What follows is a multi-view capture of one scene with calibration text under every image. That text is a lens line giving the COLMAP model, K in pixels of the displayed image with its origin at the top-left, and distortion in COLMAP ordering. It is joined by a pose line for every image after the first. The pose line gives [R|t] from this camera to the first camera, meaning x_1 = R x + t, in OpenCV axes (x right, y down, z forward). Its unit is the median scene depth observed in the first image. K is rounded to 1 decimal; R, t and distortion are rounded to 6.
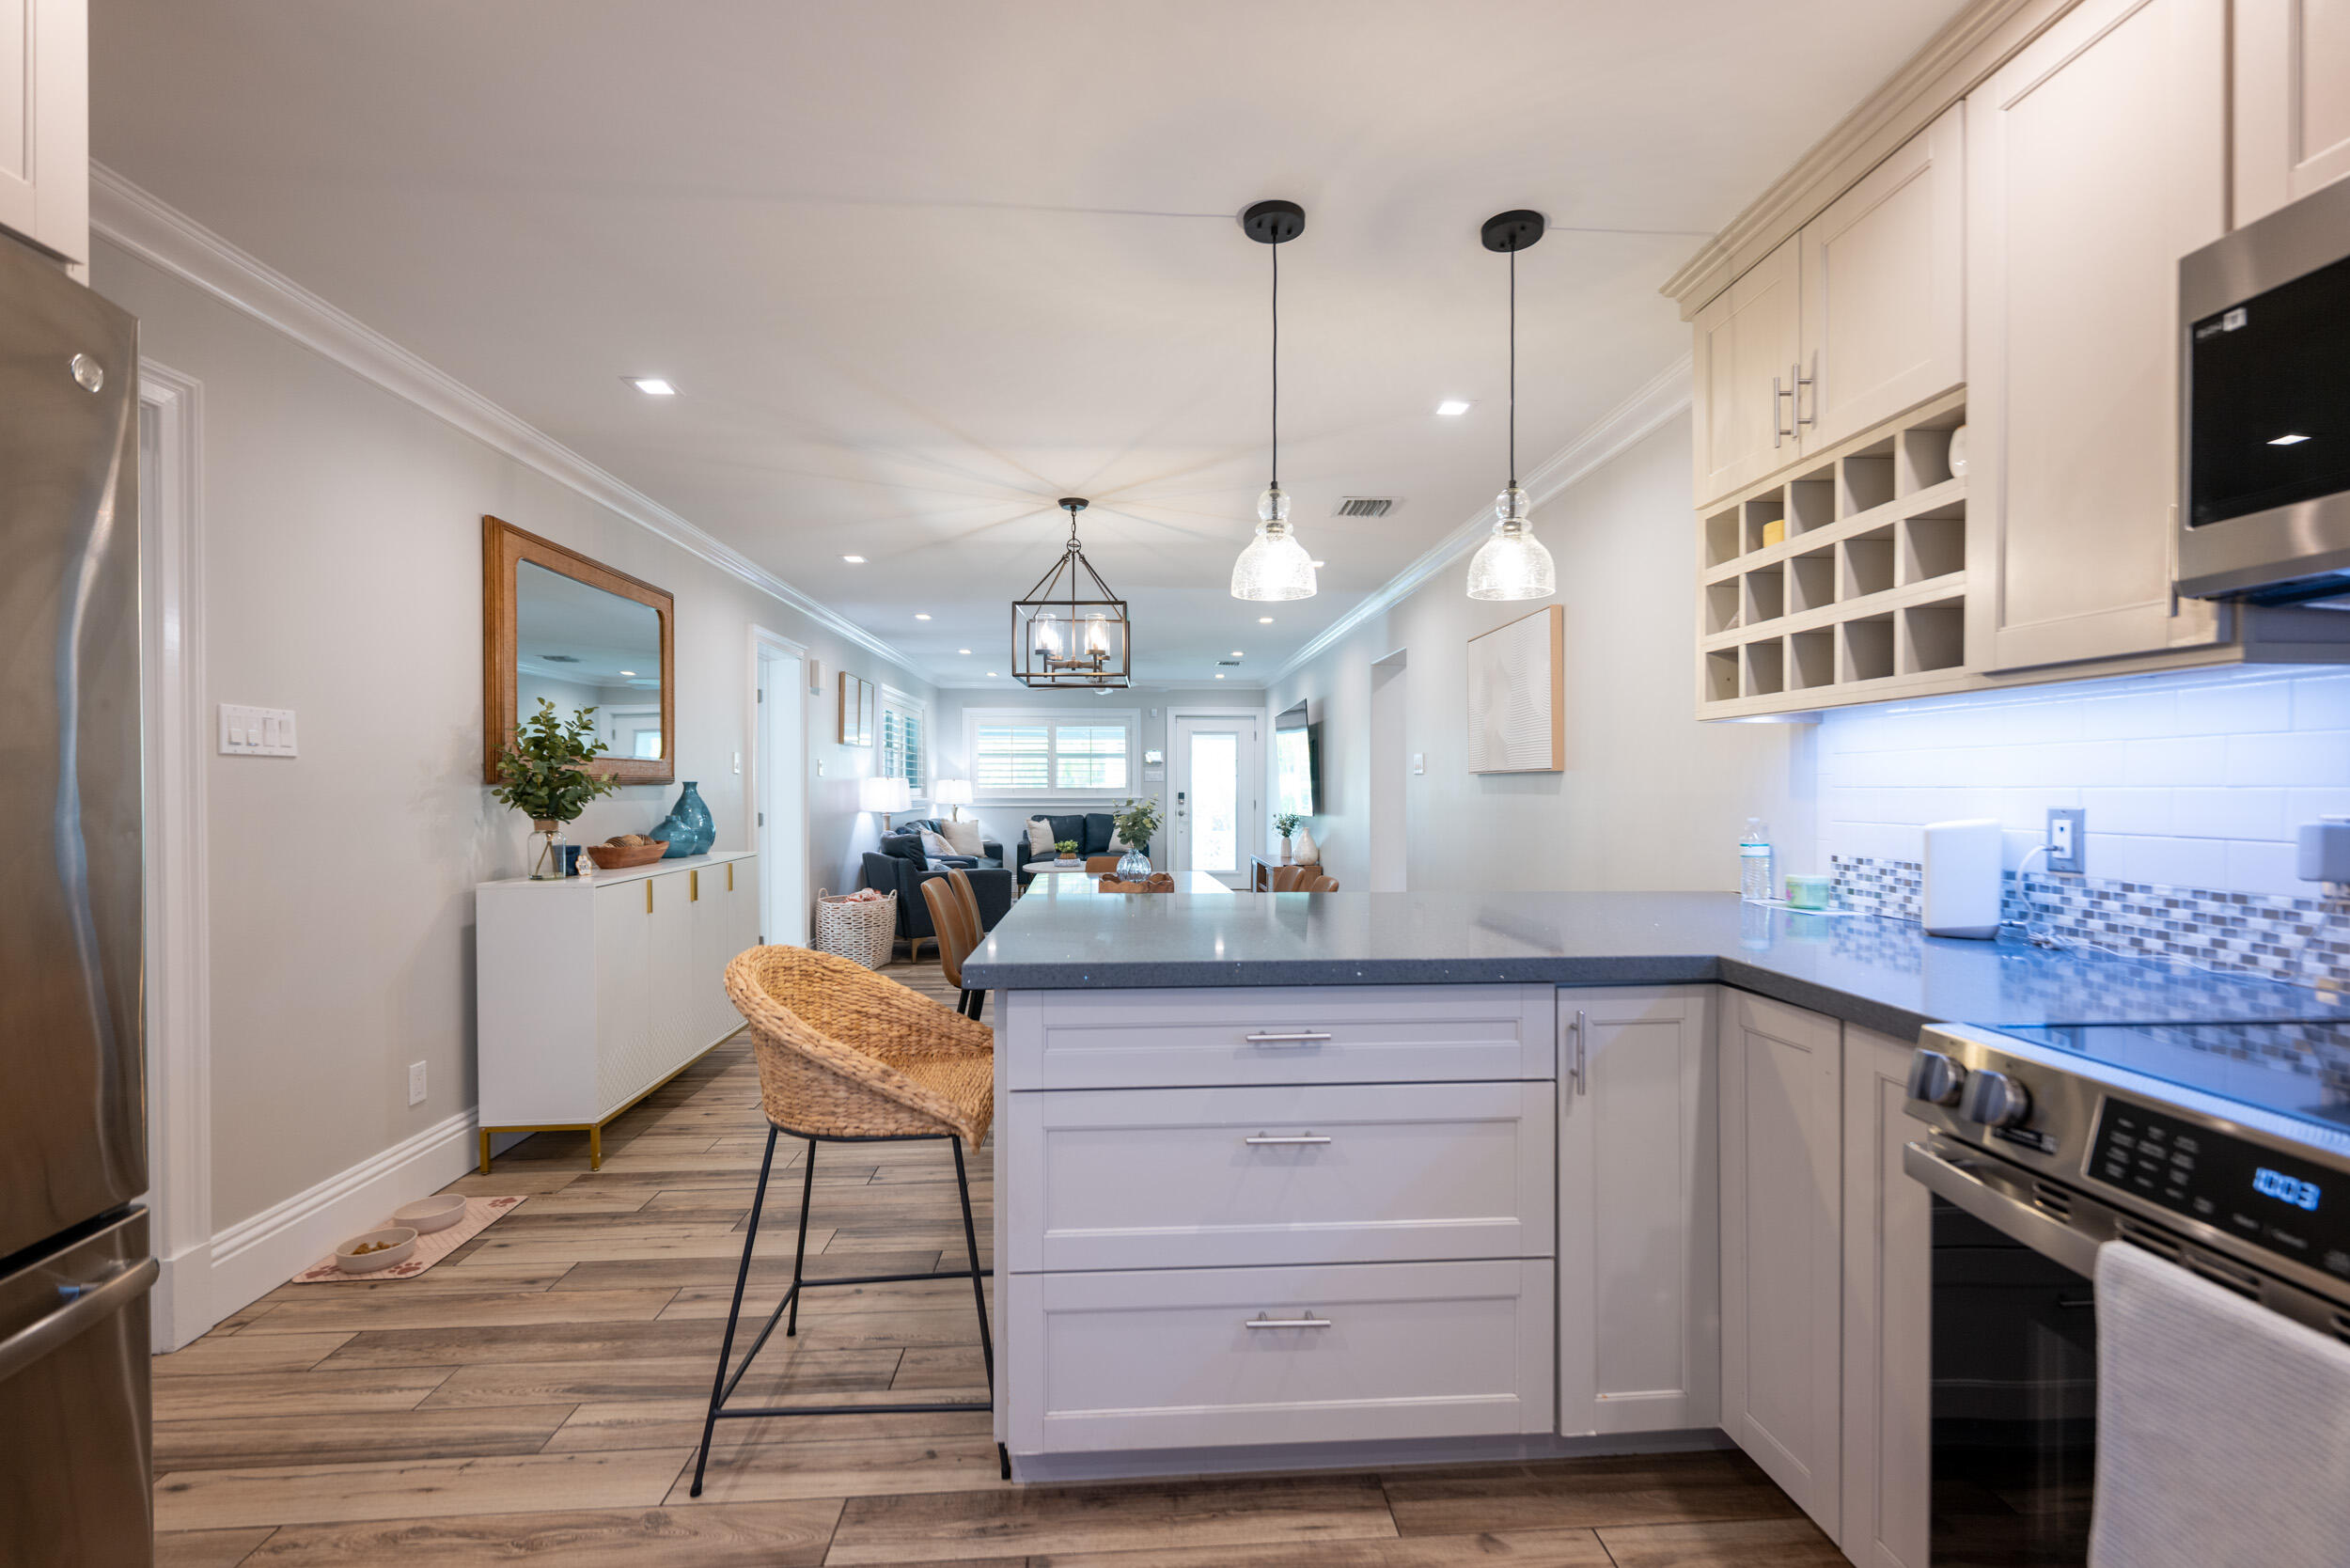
lens RADIAL K [[1018.7, 0, 1190.2], [0, 1018.7, 793.2], [0, 0, 1]] dist [-0.002348, 0.000510]
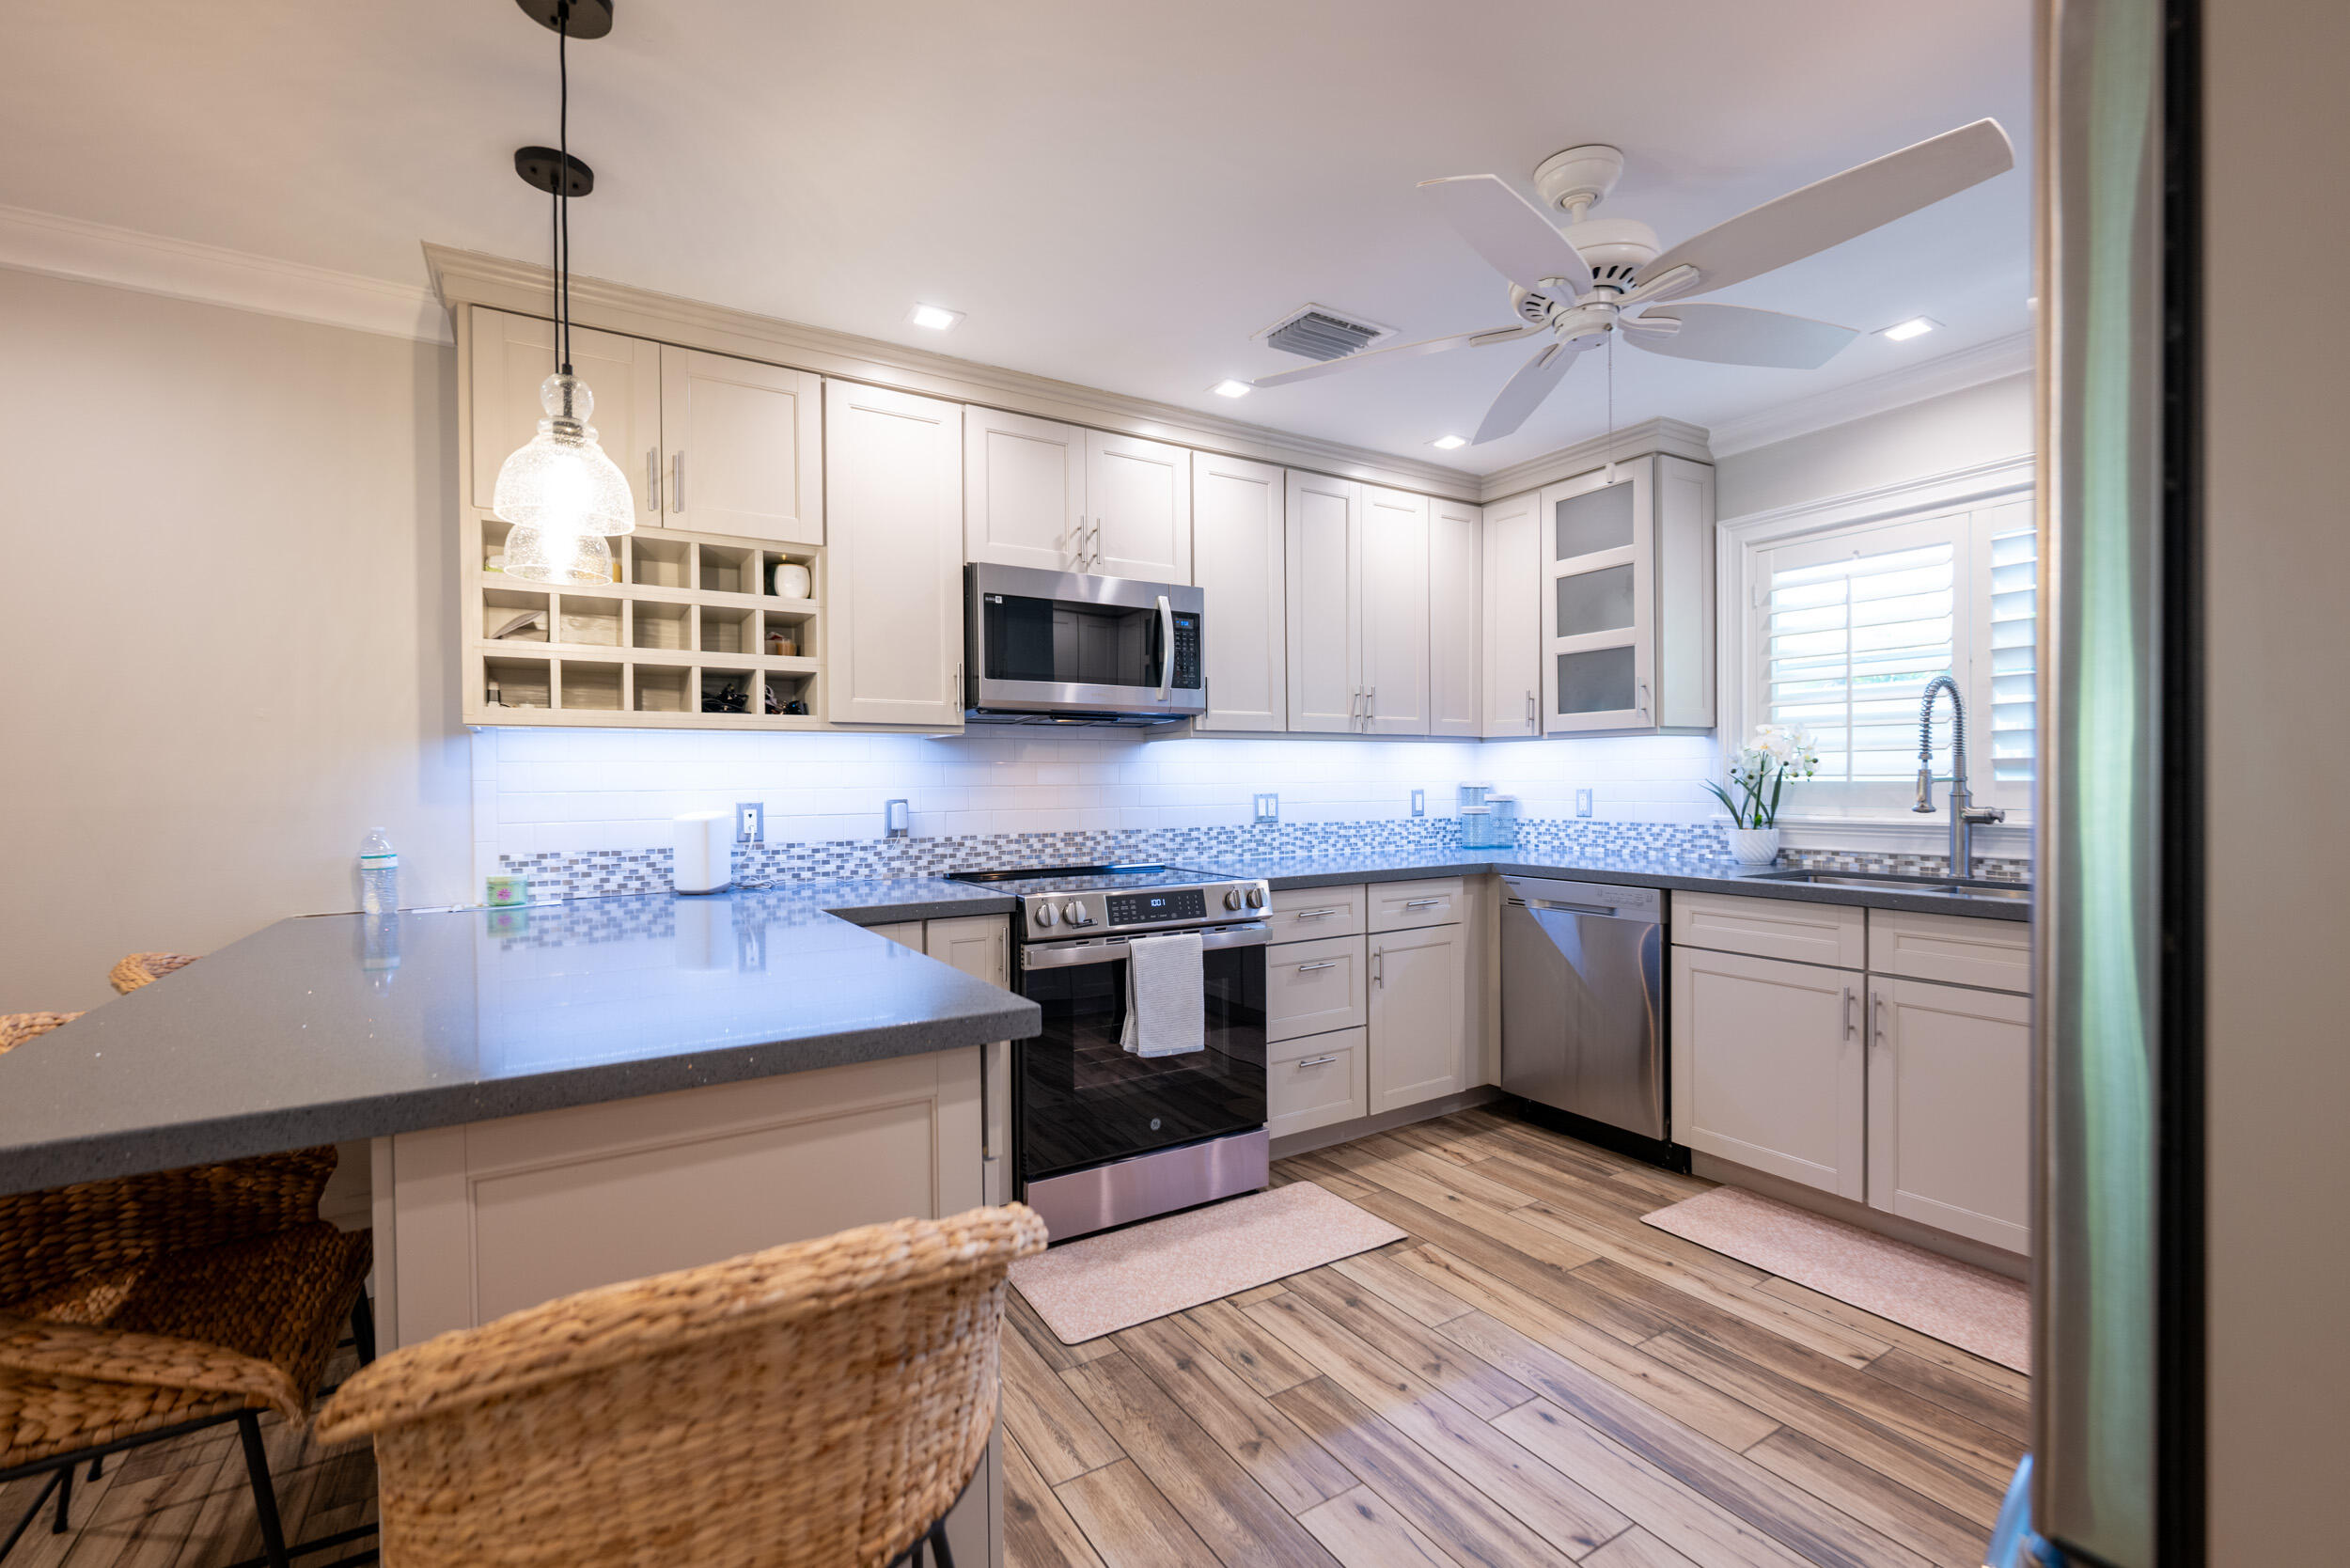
lens RADIAL K [[1018.7, 0, 1190.2], [0, 1018.7, 793.2], [0, 0, 1]] dist [-0.002348, 0.000510]
pose [[-0.475915, -0.005098, 0.879476, -0.748873], [0.016914, 0.999745, 0.014947, -0.010341], [-0.879328, 0.021989, -0.475708, 0.954620]]
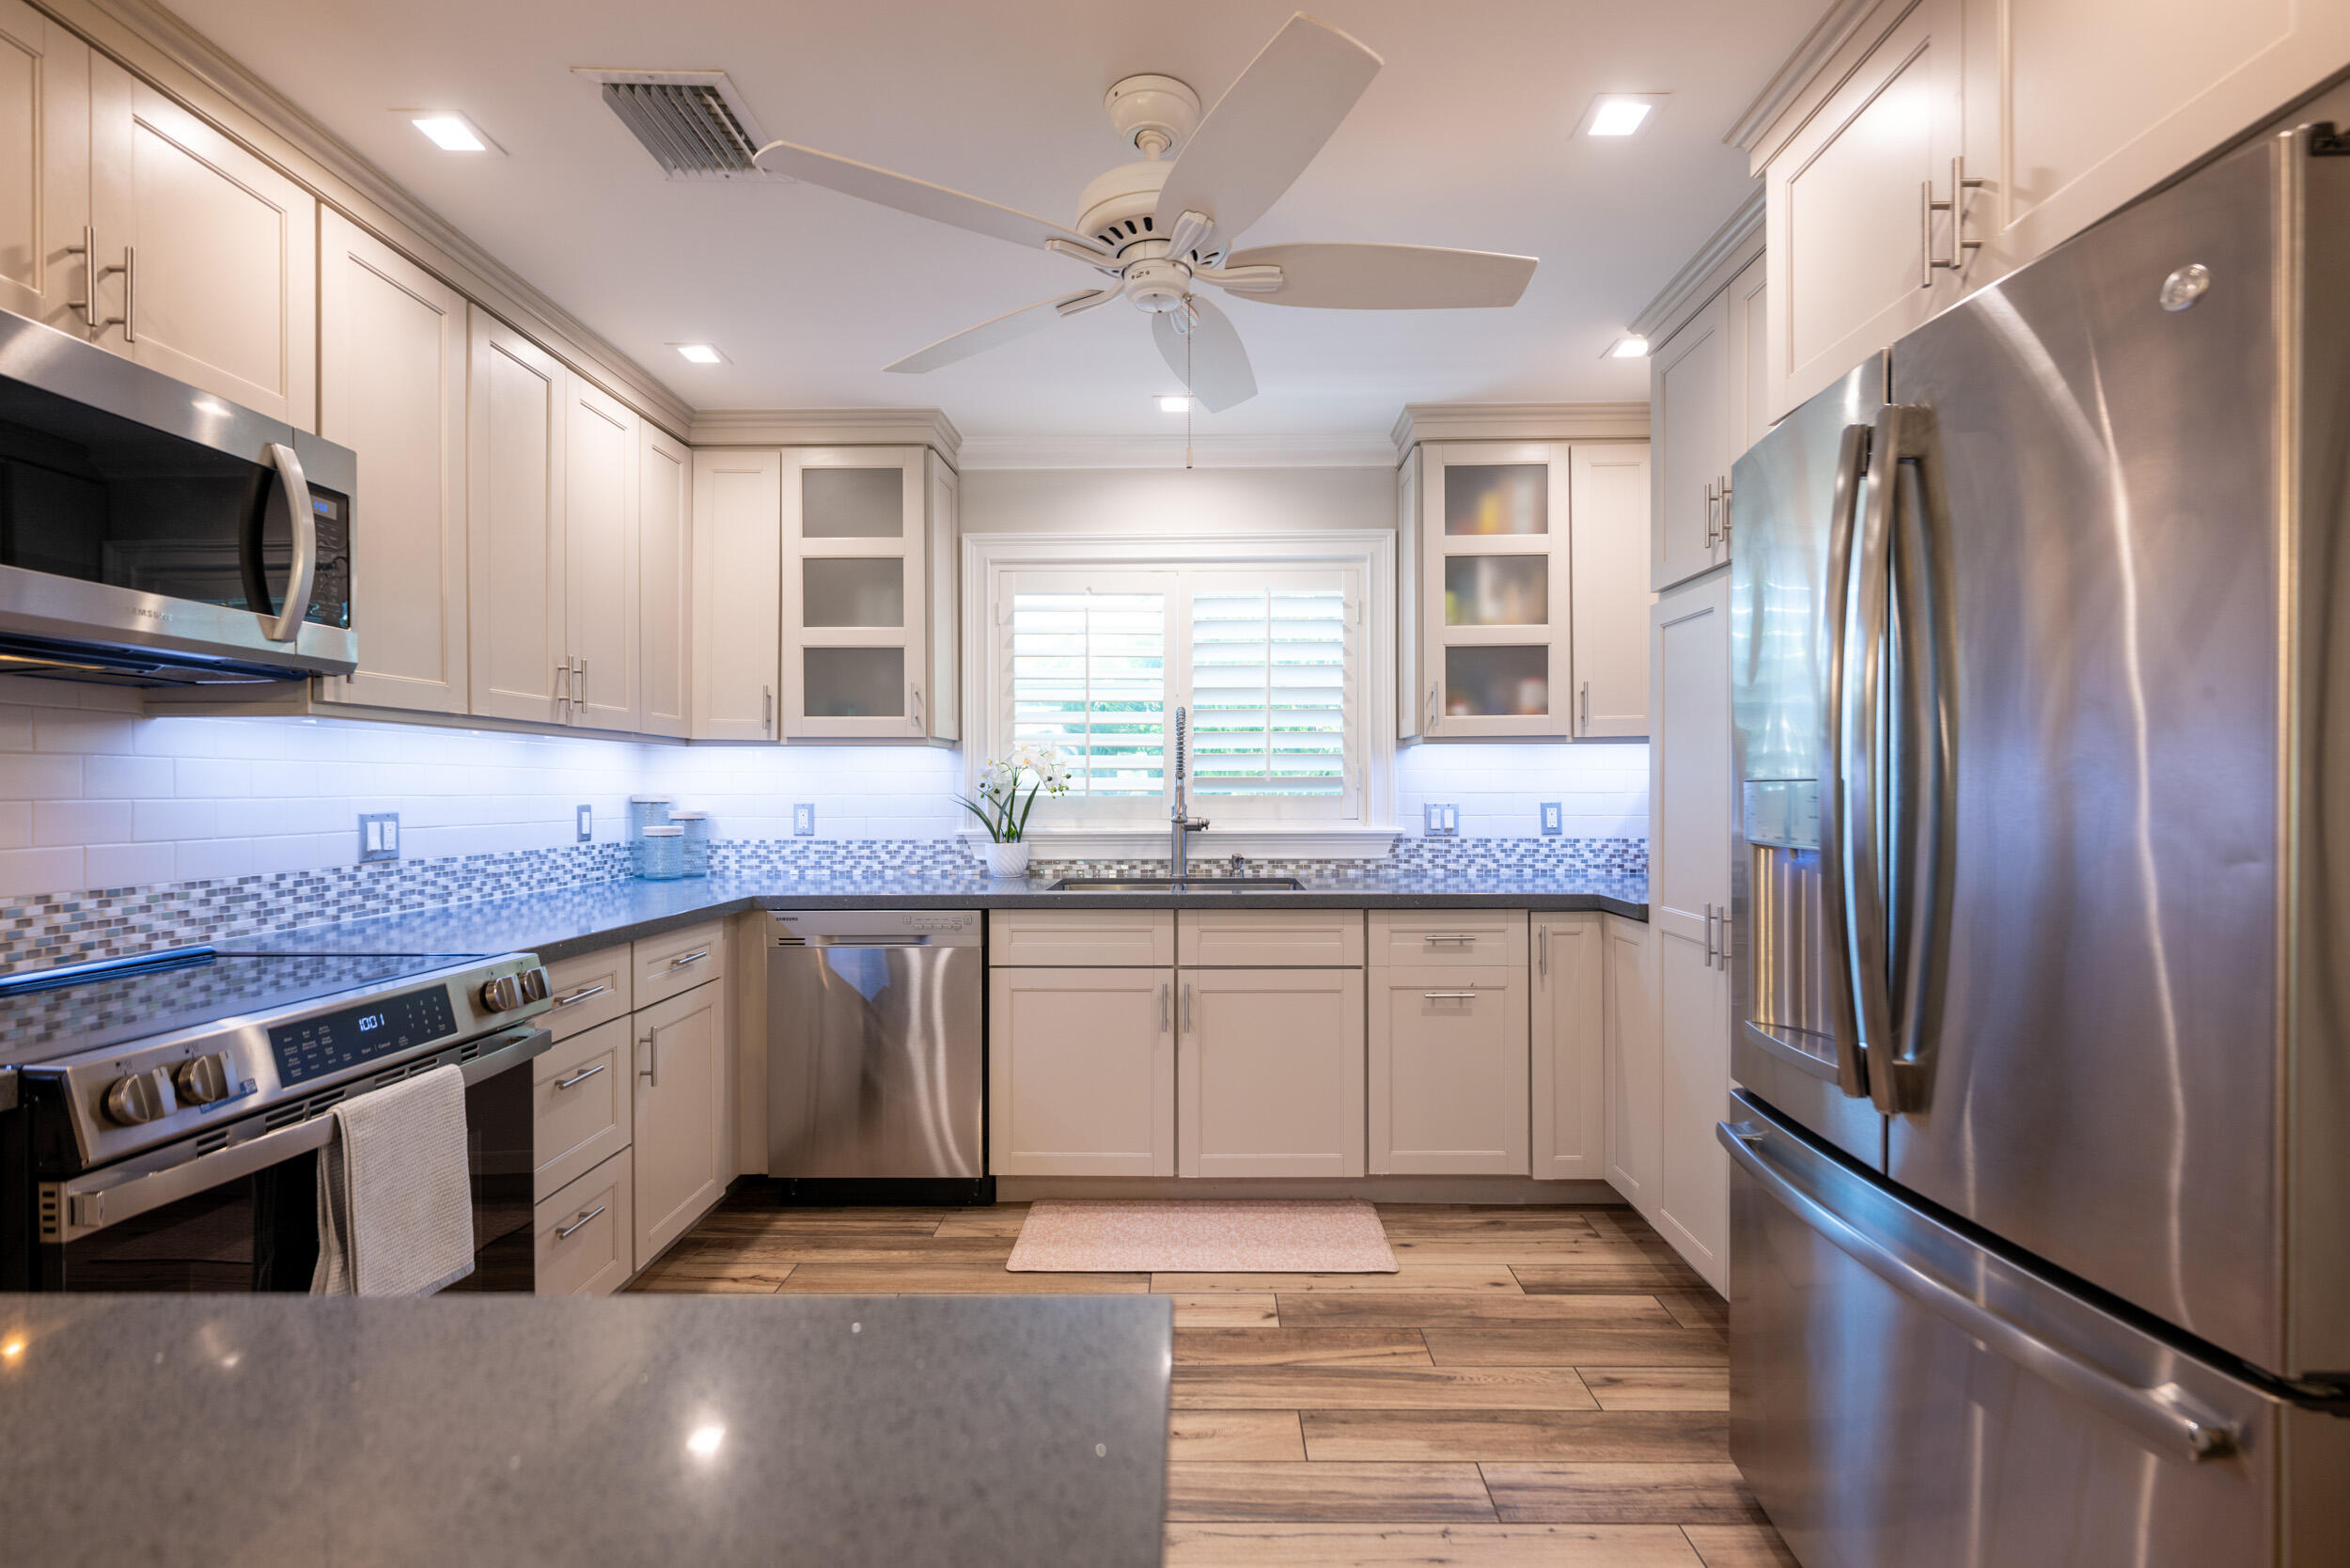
lens RADIAL K [[1018.7, 0, 1190.2], [0, 1018.7, 793.2], [0, 0, 1]] dist [-0.002348, 0.000510]
pose [[-0.997227, 0.002715, 0.074373, -0.190708], [0.003672, 0.999912, 0.012734, -0.013277], [-0.074332, 0.012972, -0.997149, 1.016101]]
